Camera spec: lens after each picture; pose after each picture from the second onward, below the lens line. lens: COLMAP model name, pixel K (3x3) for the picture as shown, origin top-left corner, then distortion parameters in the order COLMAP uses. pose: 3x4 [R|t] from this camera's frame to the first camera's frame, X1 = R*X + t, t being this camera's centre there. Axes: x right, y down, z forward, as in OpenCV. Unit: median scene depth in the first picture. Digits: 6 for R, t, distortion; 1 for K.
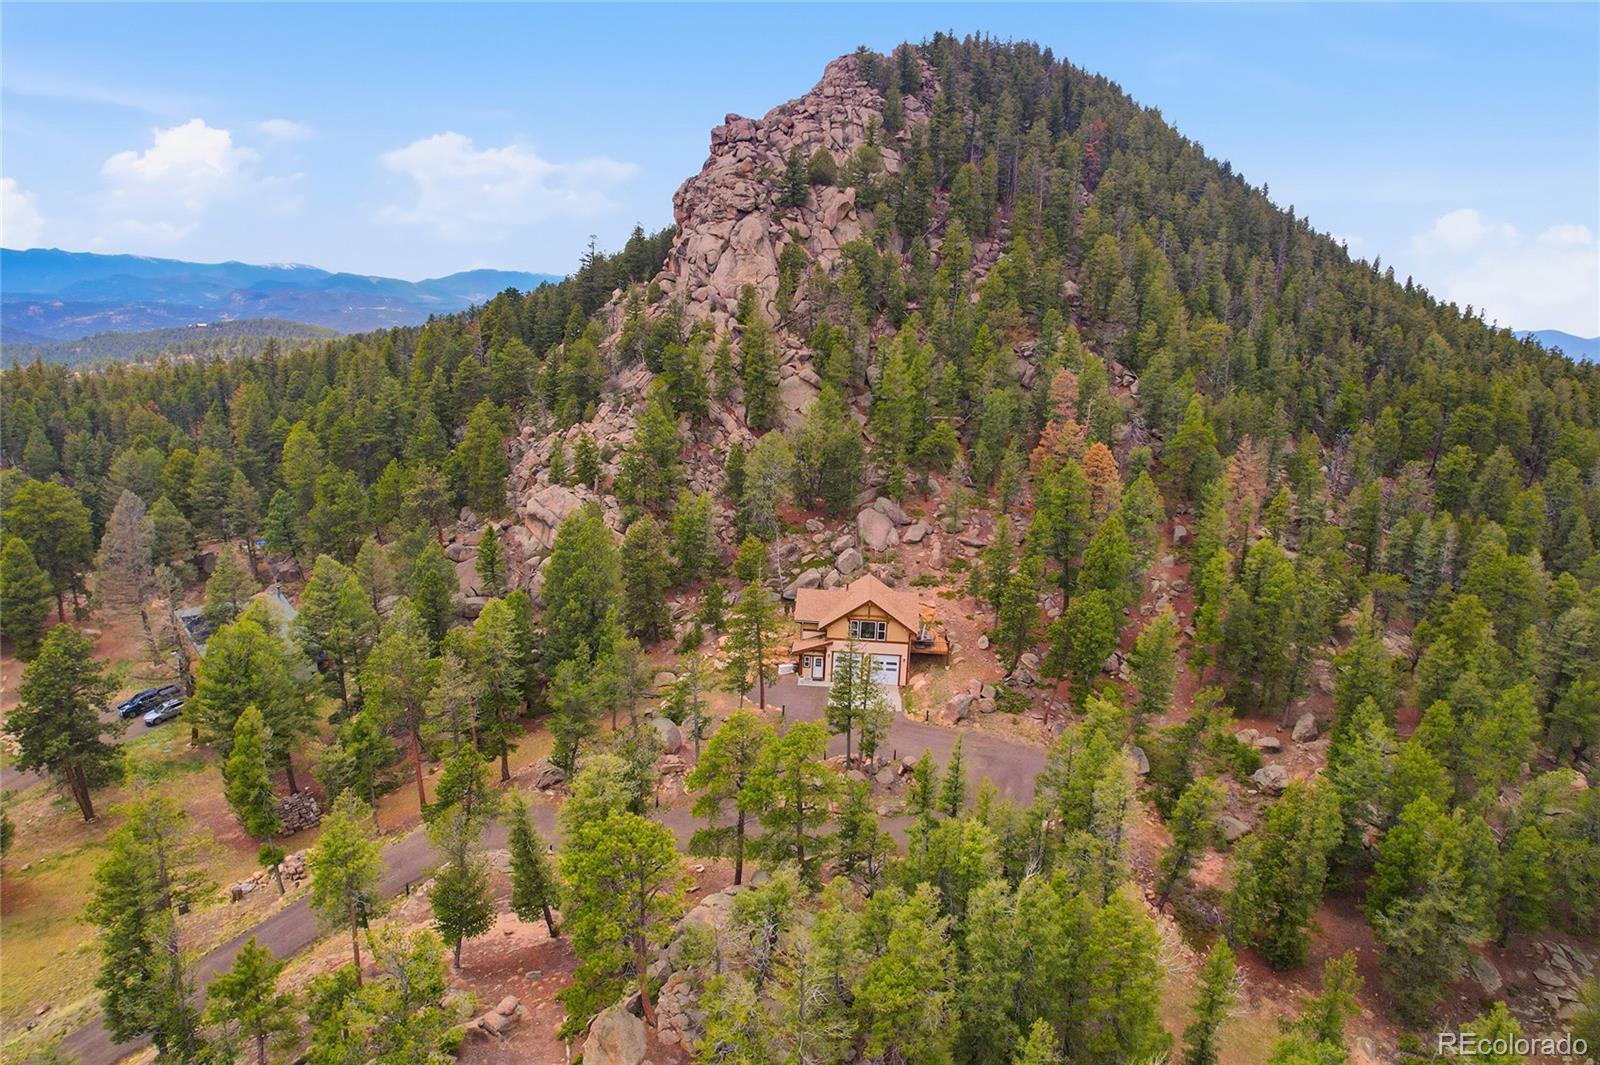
lens RADIAL K [[1020.4, 0, 800.0], [0, 1020.4, 532.5], [0, 0, 1]] dist [-0.090872, 0.078148]
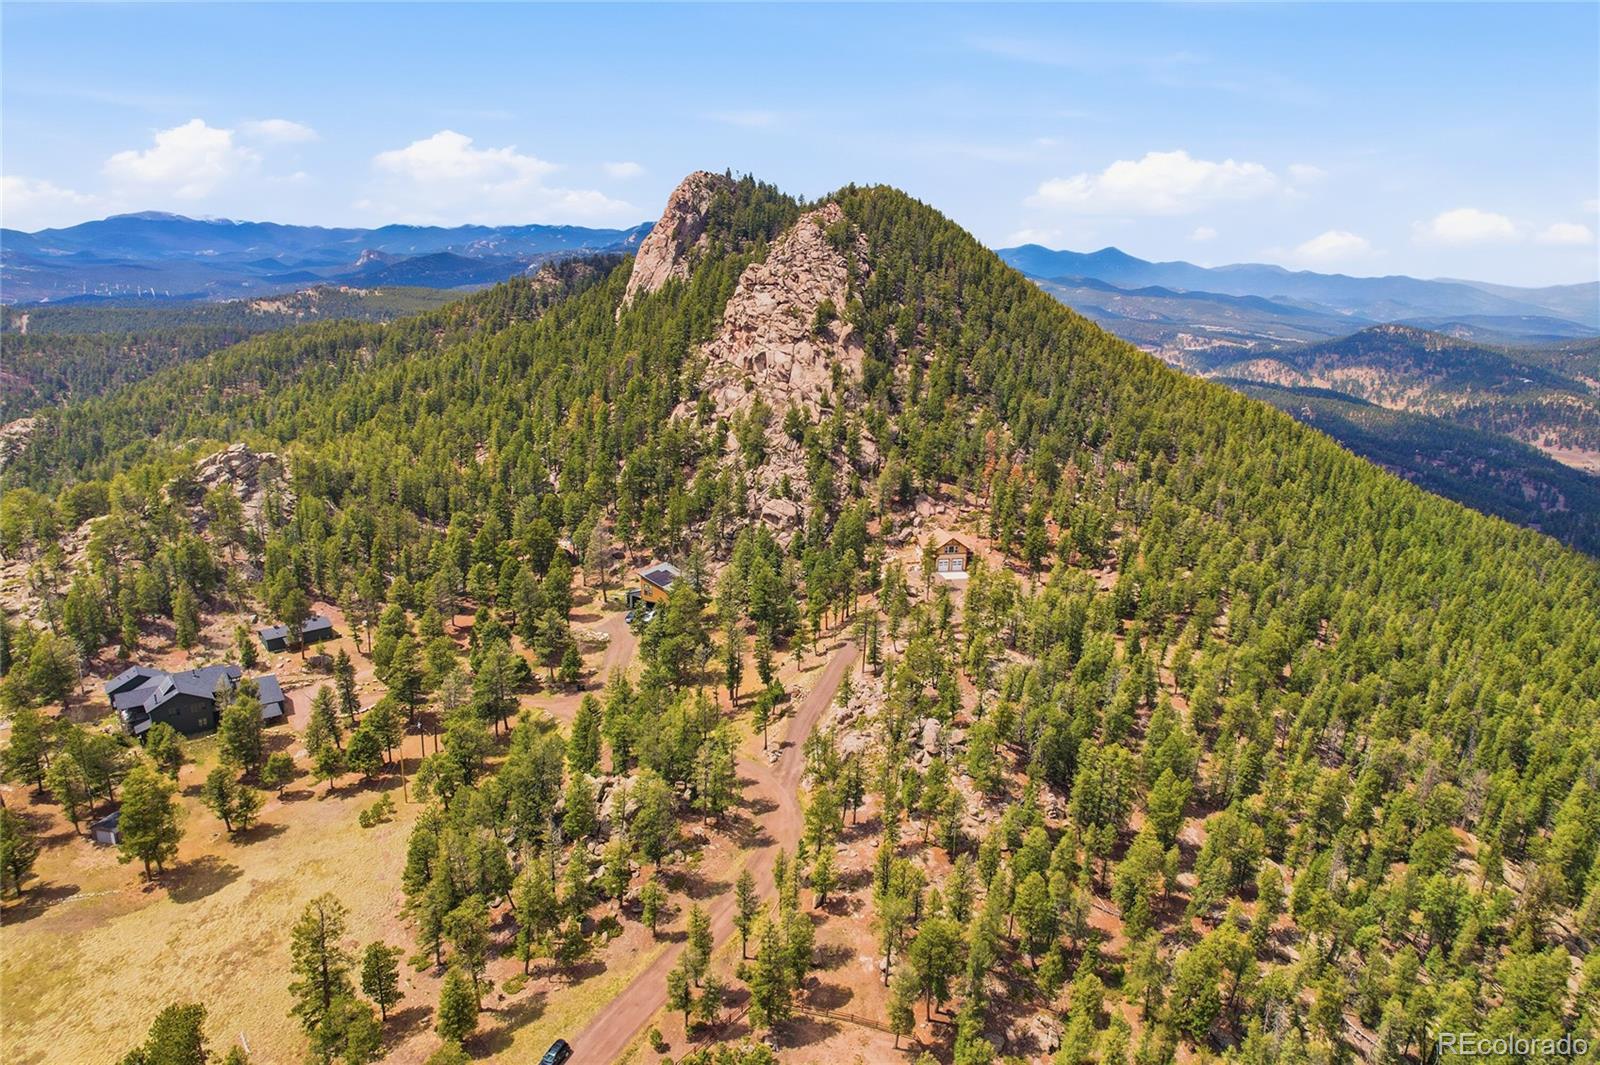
lens RADIAL K [[1020.4, 0, 800.0], [0, 1020.4, 532.5], [0, 0, 1]] dist [-0.090872, 0.078148]
pose [[0.960691, -0.088256, 0.263218, -0.687665], [0.074360, 0.995283, 0.062316, -0.096050], [-0.267476, -0.040294, 0.962722, -0.971102]]
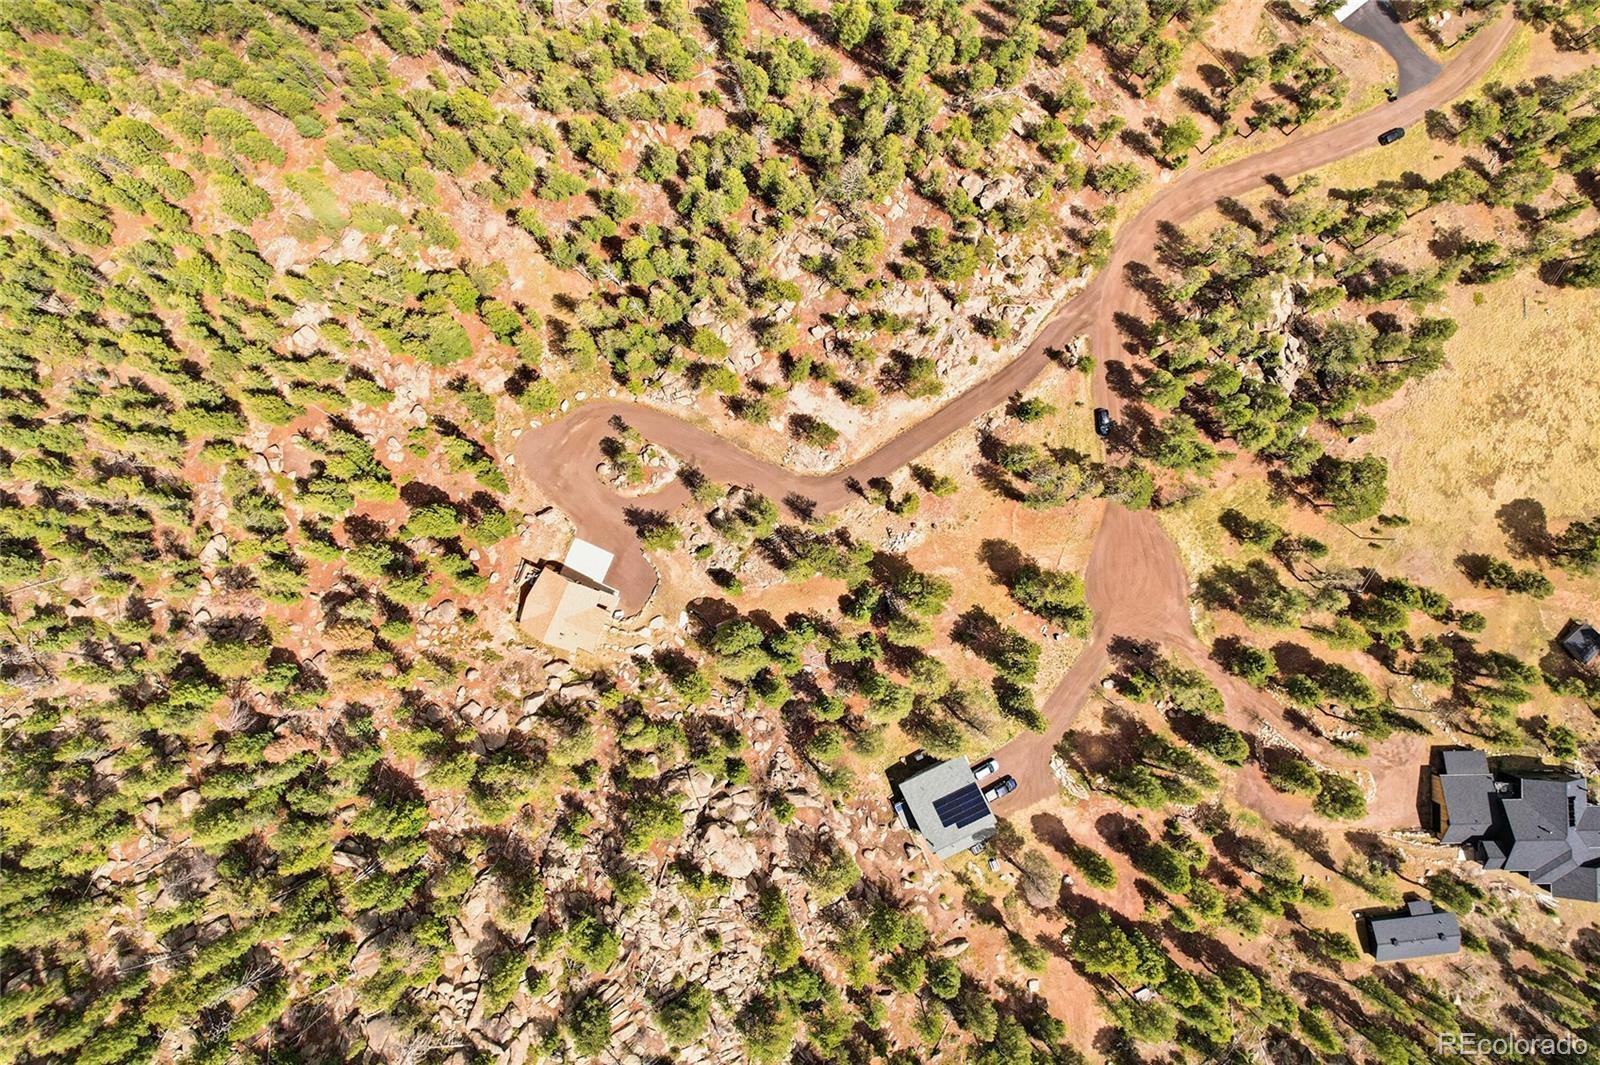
lens RADIAL K [[1020.4, 0, 800.0], [0, 1020.4, 532.5], [0, 0, 1]] dist [-0.090872, 0.078148]
pose [[-0.932916, -0.356071, -0.053678, -0.108574], [0.027998, -0.220341, 0.975021, -1.003340], [-0.359004, 0.908110, 0.215529, 0.320755]]
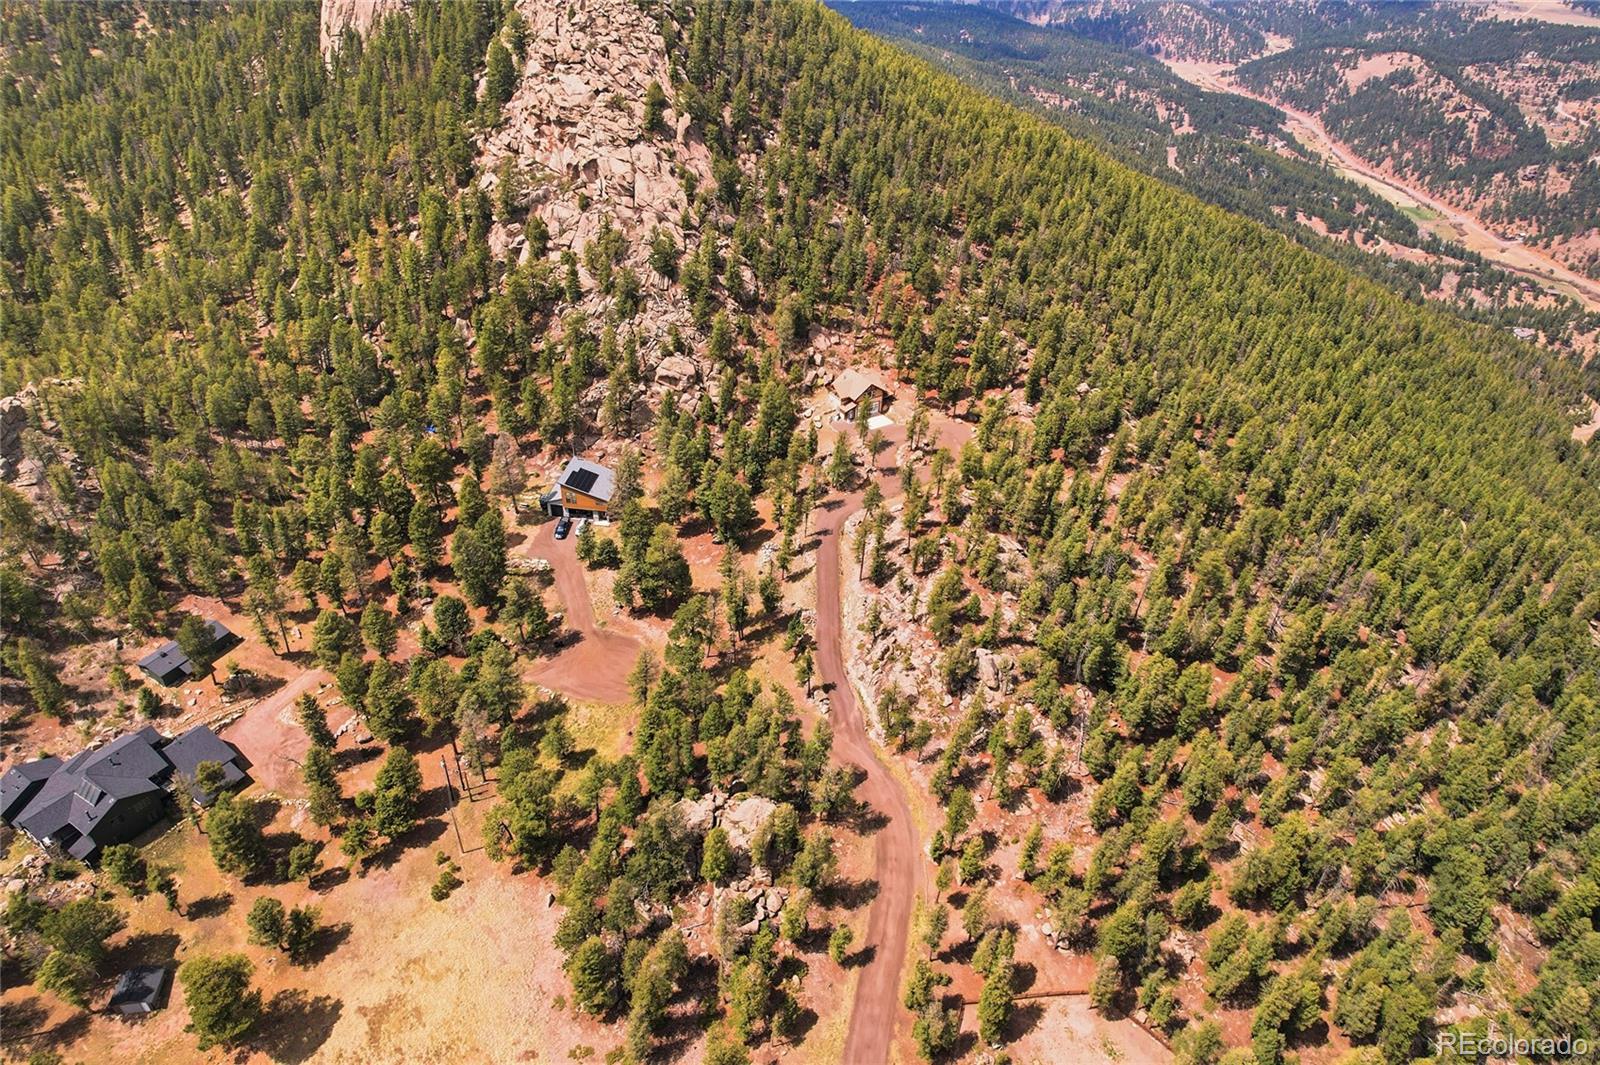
lens RADIAL K [[1020.4, 0, 800.0], [0, 1020.4, 532.5], [0, 0, 1]] dist [-0.090872, 0.078148]
pose [[0.811528, -0.344153, 0.472210, -0.961972], [0.133905, 0.896173, 0.423017, -0.479490], [-0.568764, -0.280058, 0.773353, -0.653164]]
